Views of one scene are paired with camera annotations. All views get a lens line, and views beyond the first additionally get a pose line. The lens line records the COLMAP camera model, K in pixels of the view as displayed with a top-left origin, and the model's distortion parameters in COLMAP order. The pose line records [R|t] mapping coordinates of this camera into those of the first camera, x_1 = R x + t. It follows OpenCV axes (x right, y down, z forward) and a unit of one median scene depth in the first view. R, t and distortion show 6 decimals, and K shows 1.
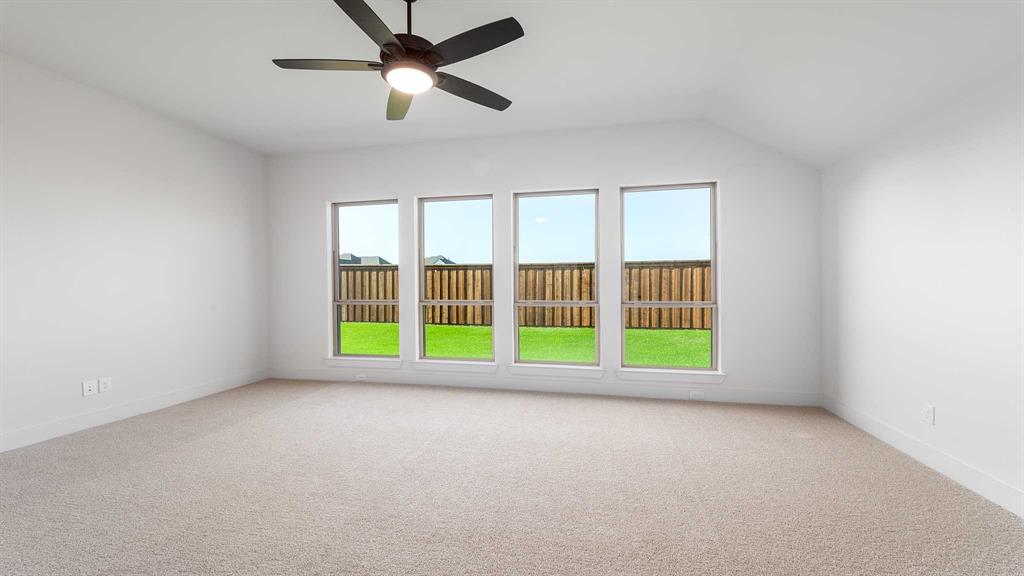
lens RADIAL K [[402.0, 0, 512.0], [0, 402.0, 288.0], [0, 0, 1]] dist [0.000156, 0.000057]
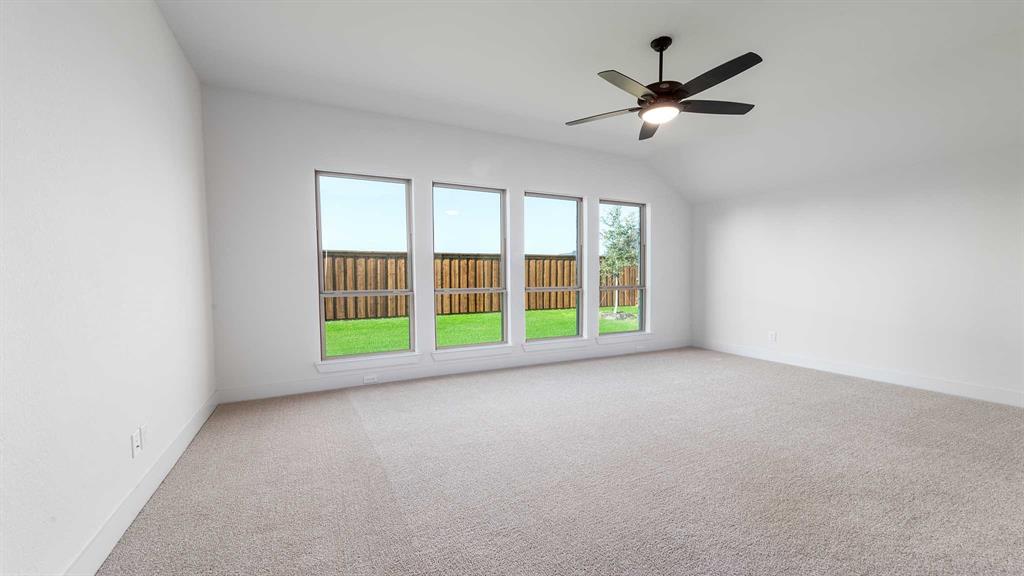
lens RADIAL K [[402.0, 0, 512.0], [0, 402.0, 288.0], [0, 0, 1]] dist [0.000156, 0.000057]
pose [[0.773497, -0.020129, 0.633480, -0.466028], [0.004295, 0.999639, 0.026519, 0.001616], [-0.633785, -0.017791, 0.773304, 0.094305]]
